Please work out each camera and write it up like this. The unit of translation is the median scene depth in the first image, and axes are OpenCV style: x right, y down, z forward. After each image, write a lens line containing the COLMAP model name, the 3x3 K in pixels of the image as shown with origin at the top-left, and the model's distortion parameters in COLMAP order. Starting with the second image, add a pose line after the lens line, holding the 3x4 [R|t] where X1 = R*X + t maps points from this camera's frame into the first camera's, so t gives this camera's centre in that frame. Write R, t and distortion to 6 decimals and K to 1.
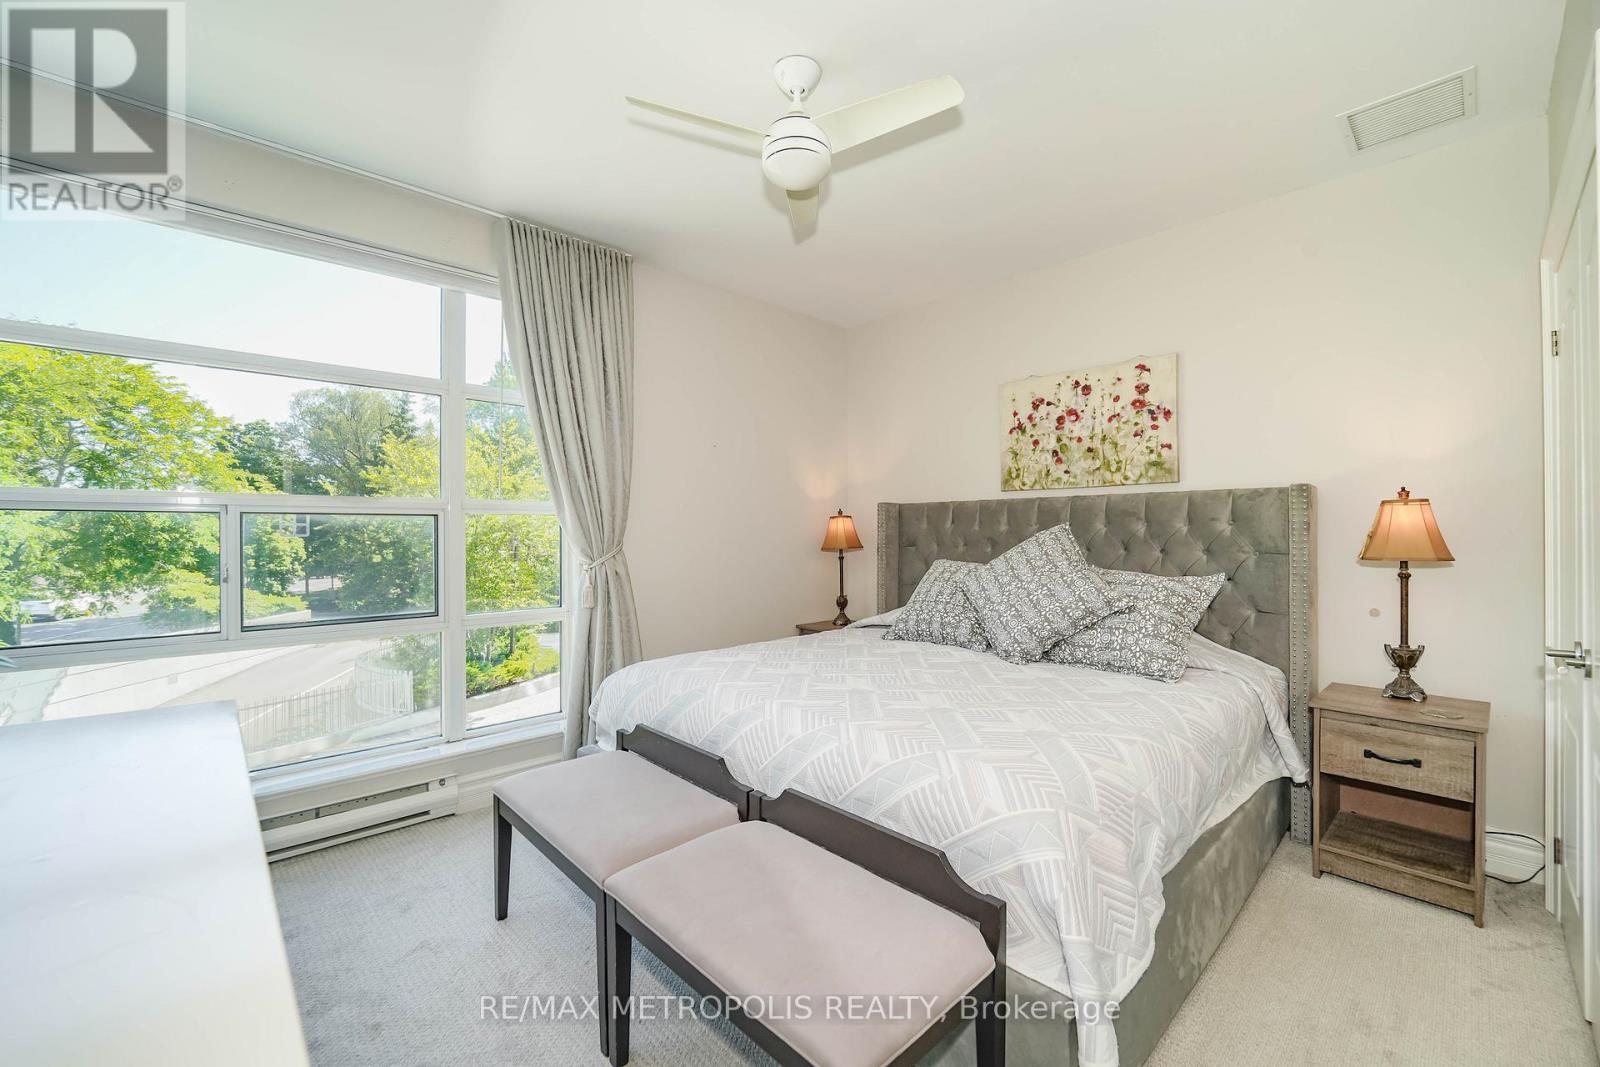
lens RADIAL K [[649.6, 0, 800.0], [0, 649.6, 533.5], [0, 0, 1]] dist [-0.015977, -0.000254]
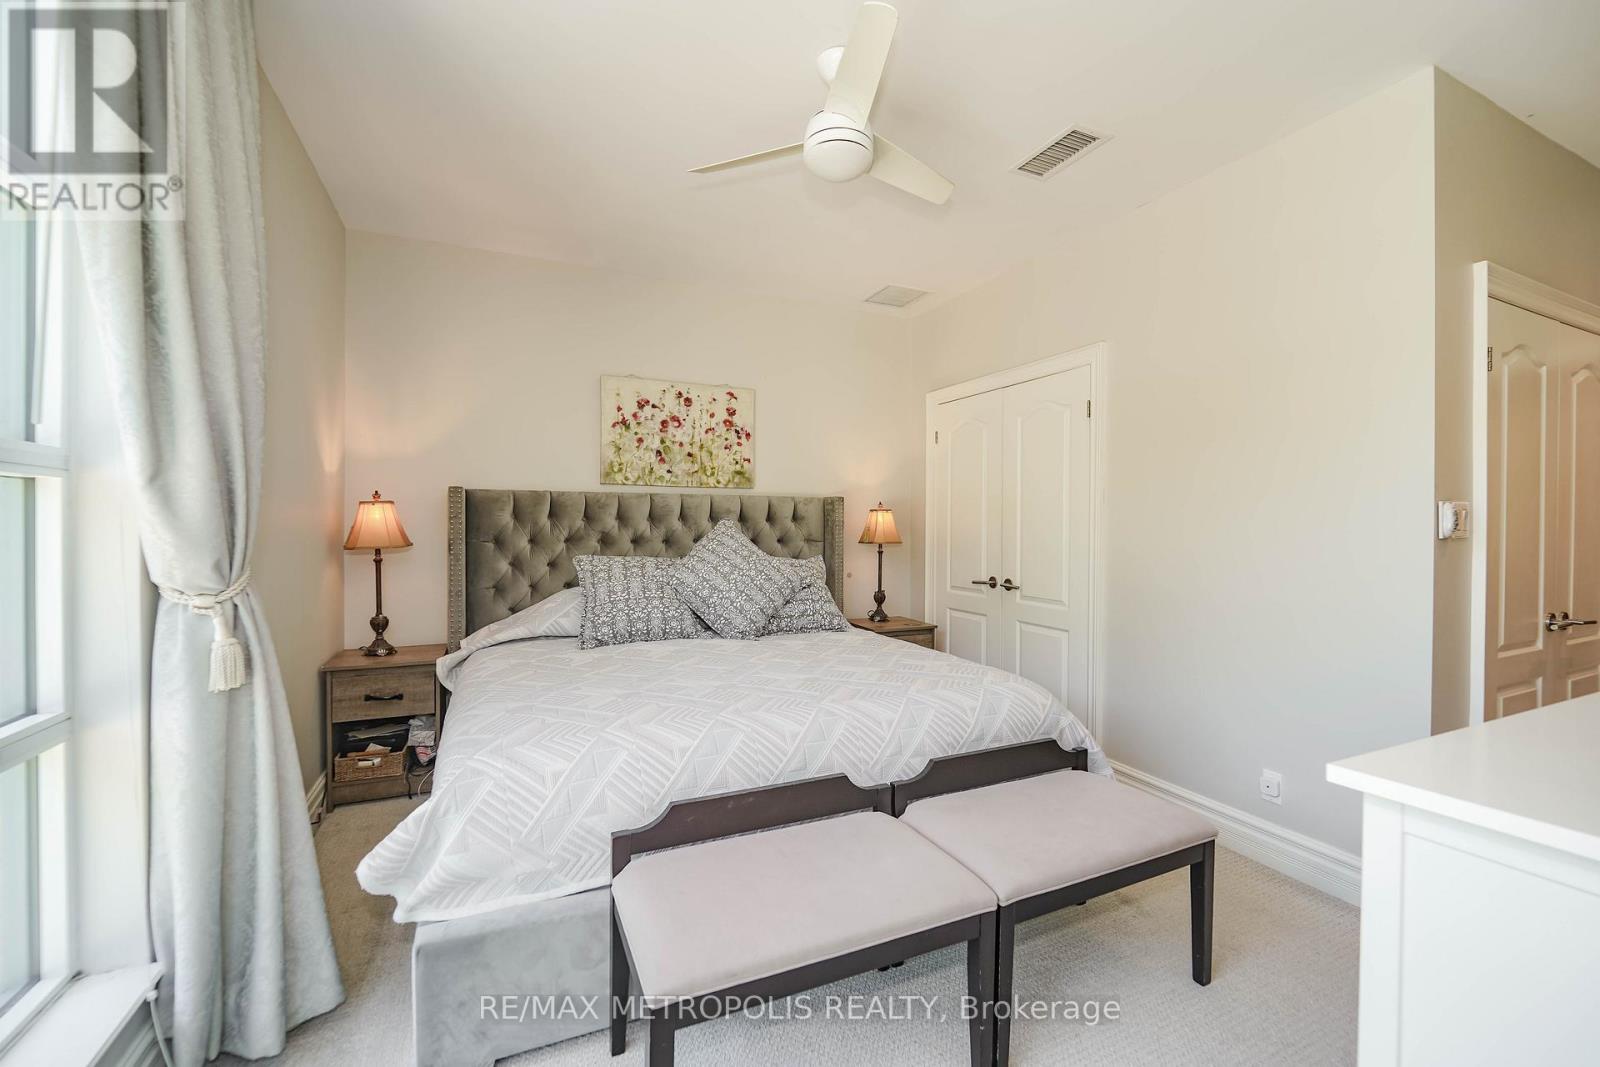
lens RADIAL K [[649.6, 0, 800.0], [0, 649.6, 533.5], [0, 0, 1]] dist [-0.015977, -0.000254]
pose [[0.322059, -0.009313, 0.946674, -0.583507], [-0.007144, 0.999899, 0.012267, -0.004171], [-0.946693, -0.010714, 0.321960, 0.438085]]
